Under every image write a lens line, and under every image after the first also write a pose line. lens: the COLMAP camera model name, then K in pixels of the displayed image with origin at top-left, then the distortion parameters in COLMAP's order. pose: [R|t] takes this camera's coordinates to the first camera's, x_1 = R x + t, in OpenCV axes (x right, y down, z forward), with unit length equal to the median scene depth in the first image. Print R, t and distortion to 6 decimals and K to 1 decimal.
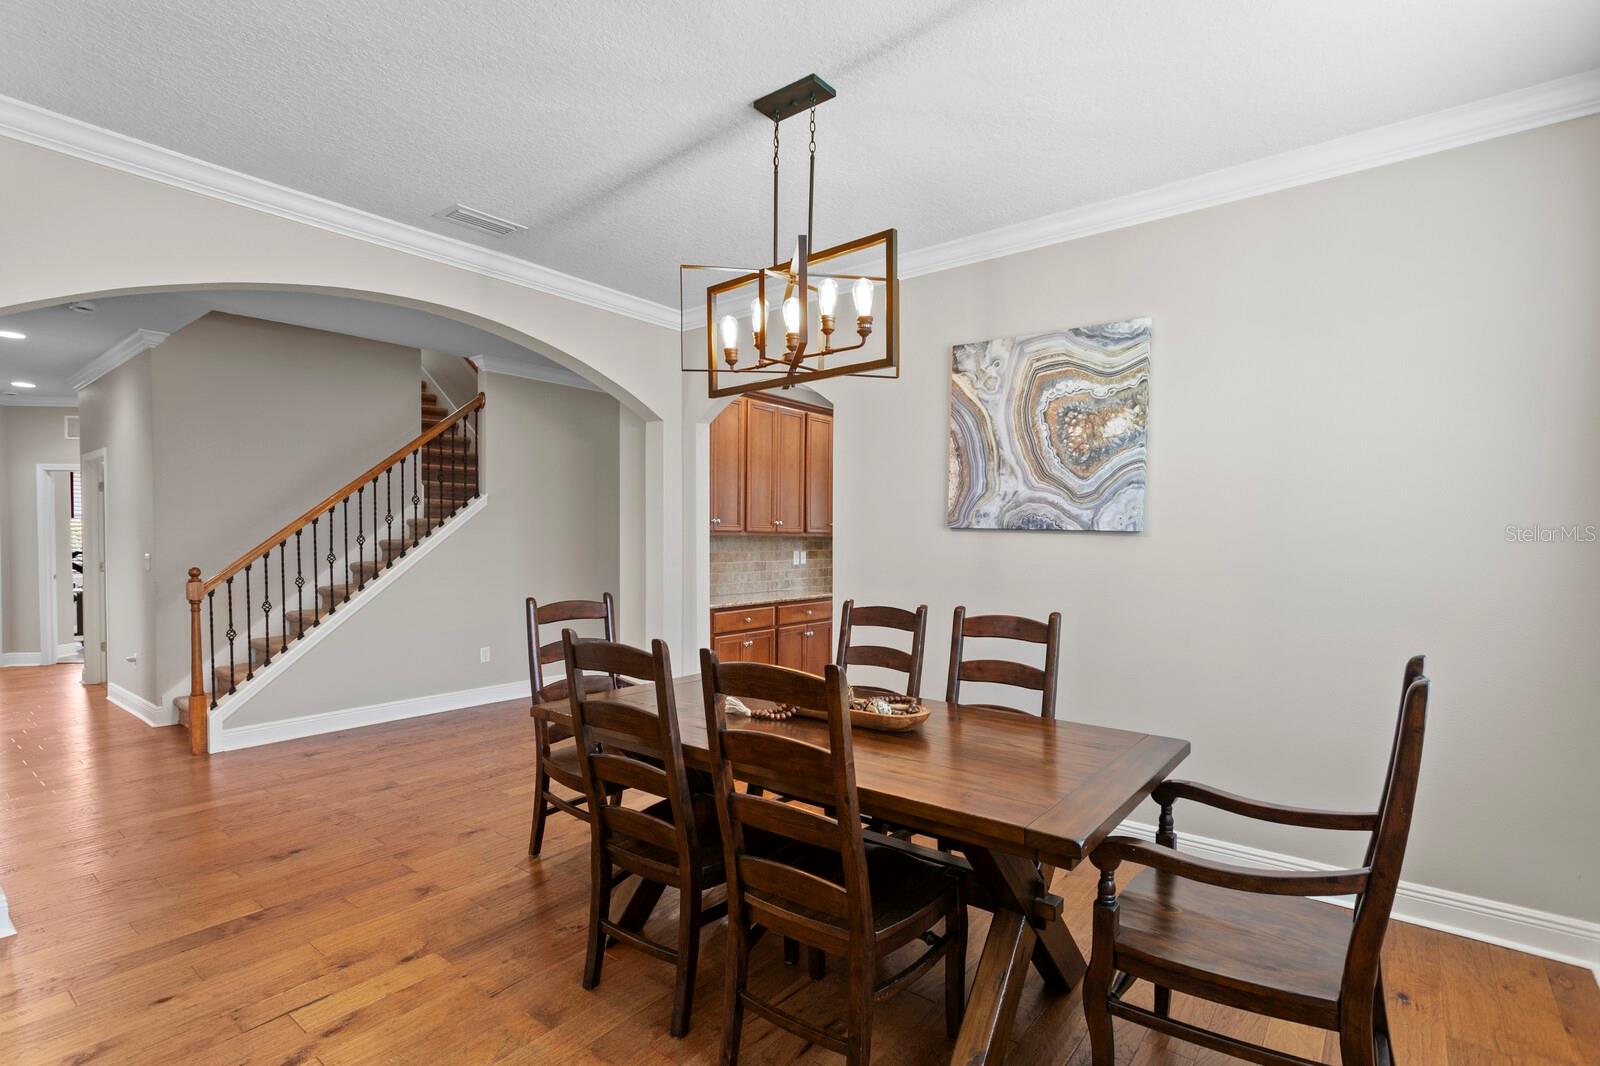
lens RADIAL K [[774.5, 0, 772.5], [0, 774.5, 547.4], [0, 0, 1]] dist [0.003264, 0.000199]
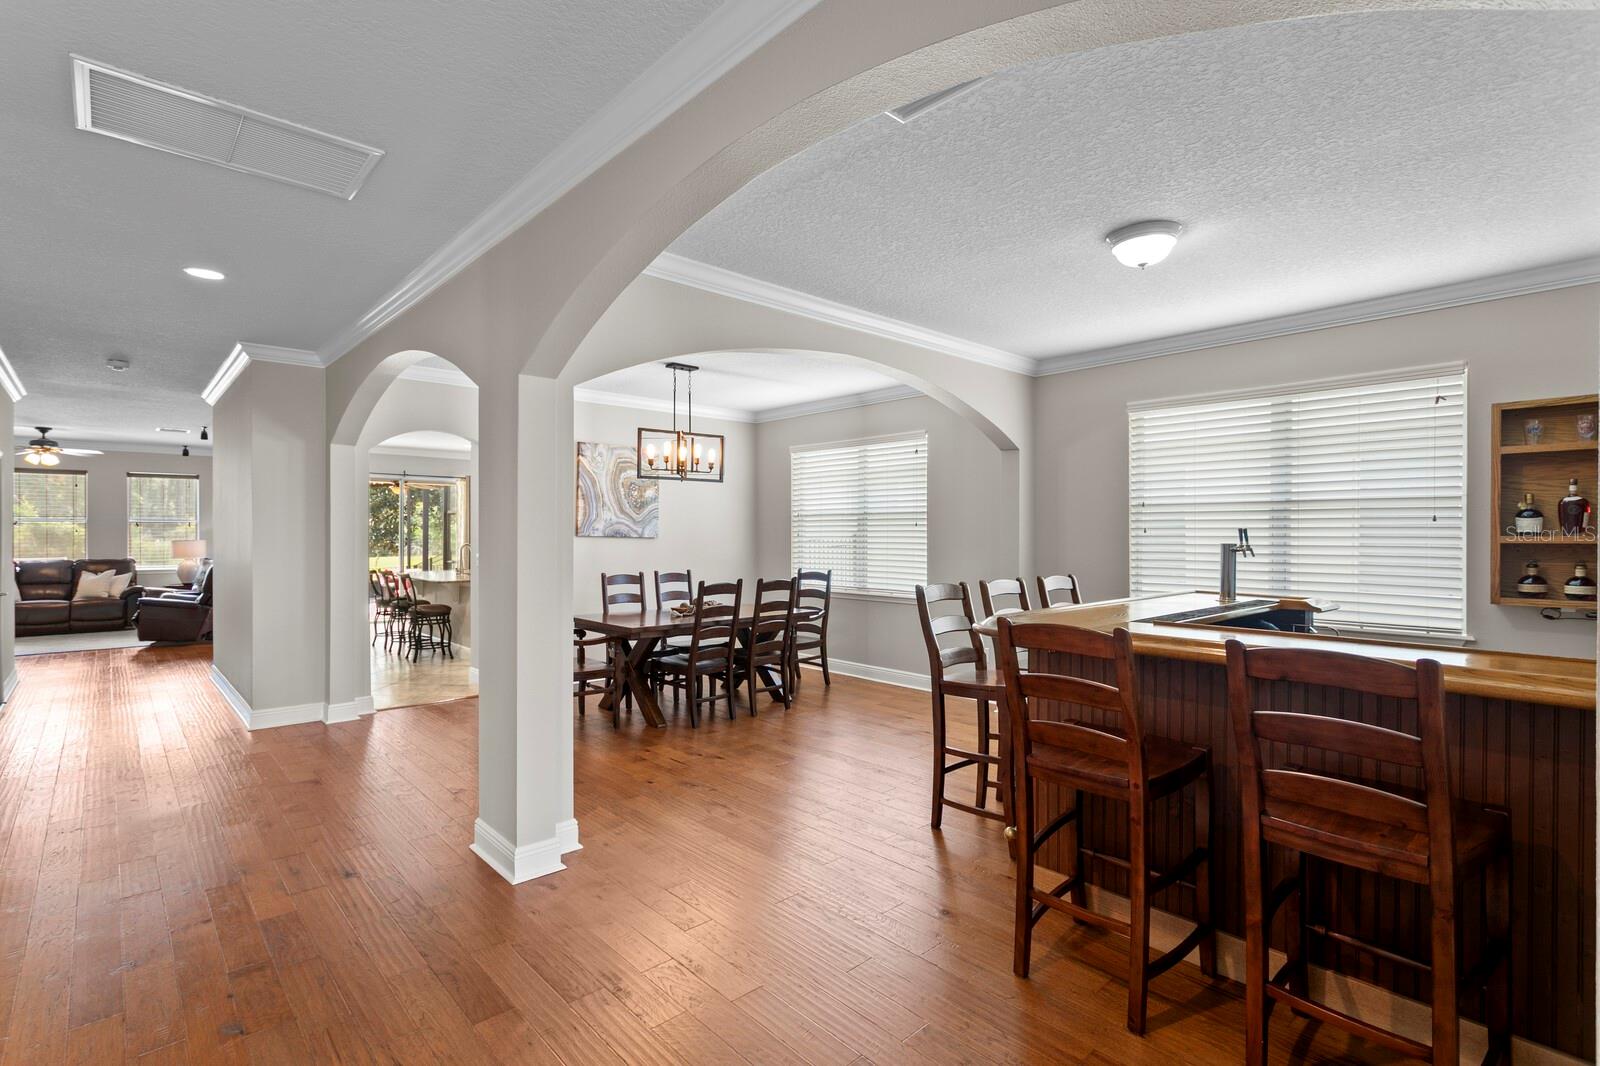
lens RADIAL K [[750.4, 0, 800.0], [0, 750.4, 533.0], [0, 0, 1]] dist [-0.002832, -0.001052]
pose [[0.133792, -0.006044, 0.990991, -1.696565], [0.011886, 0.999919, 0.004494, -0.037653], [-0.990938, 0.011178, 0.133853, 0.229410]]
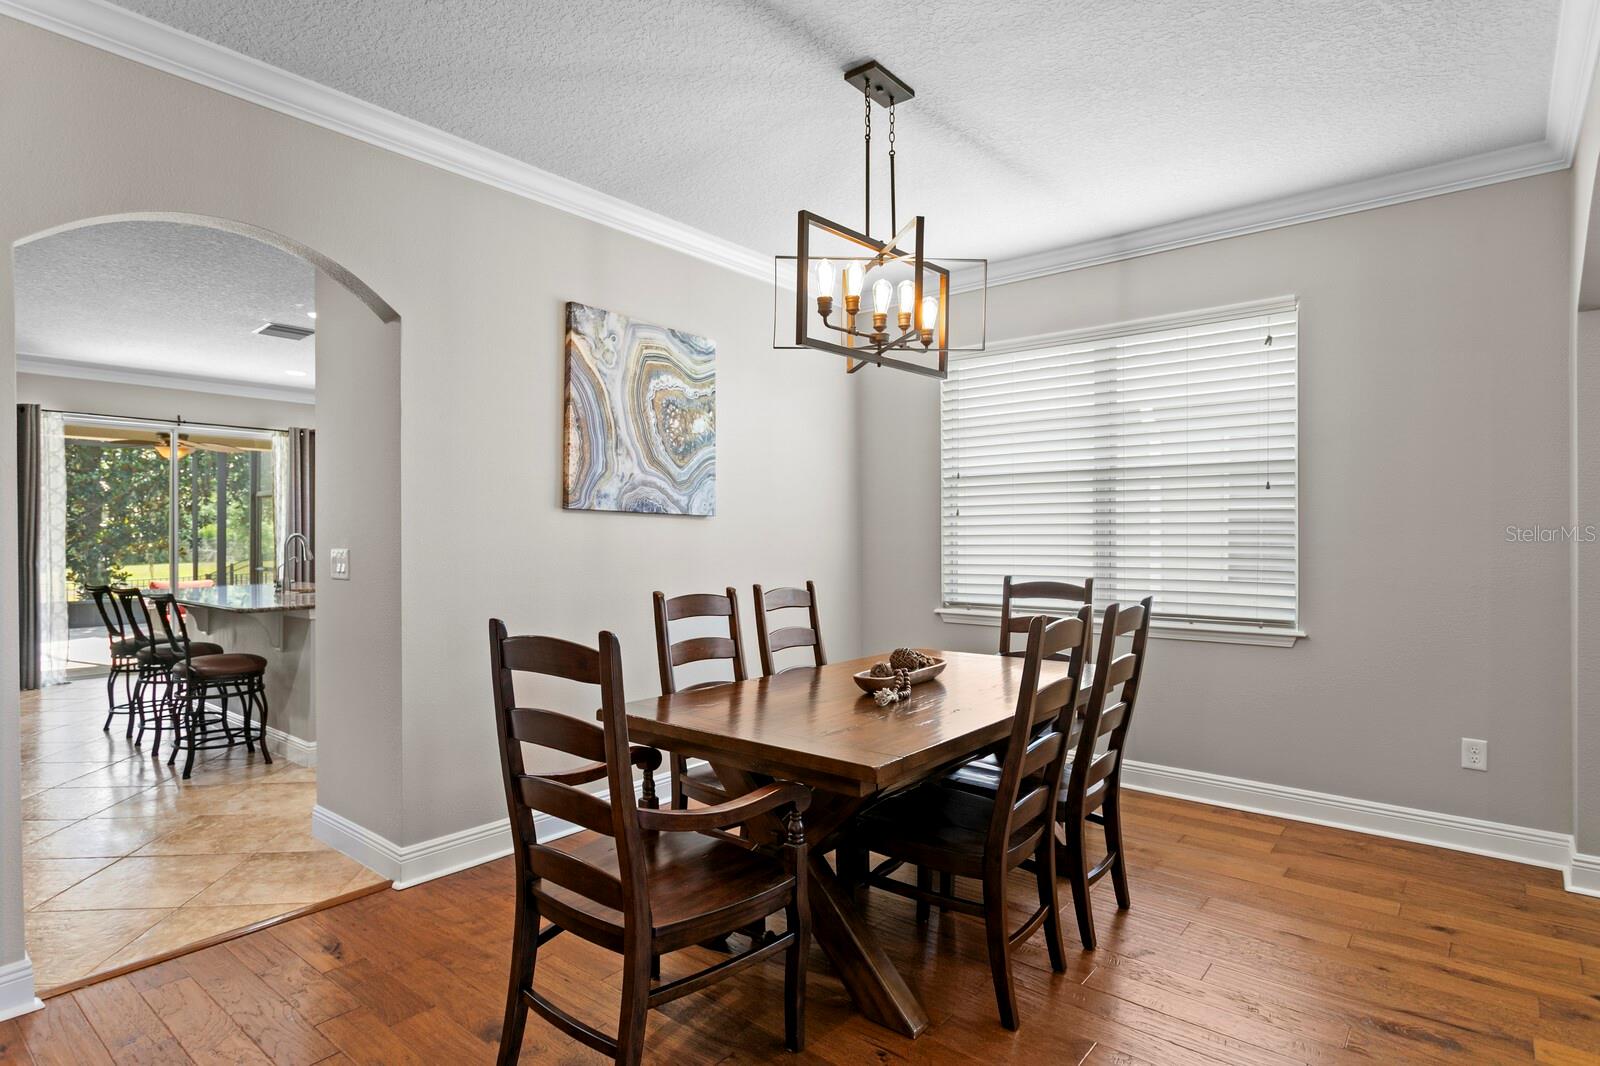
lens RADIAL K [[847.5, 0, 795.2], [0, 847.5, 533.8], [0, 0, 1]] dist [-0.001058, 0.000660]
pose [[0.006524, -0.004704, 0.999968, -0.797134], [0.012951, 0.999905, 0.004619, 0.002330], [-0.999895, 0.012920, 0.006584, 0.816582]]
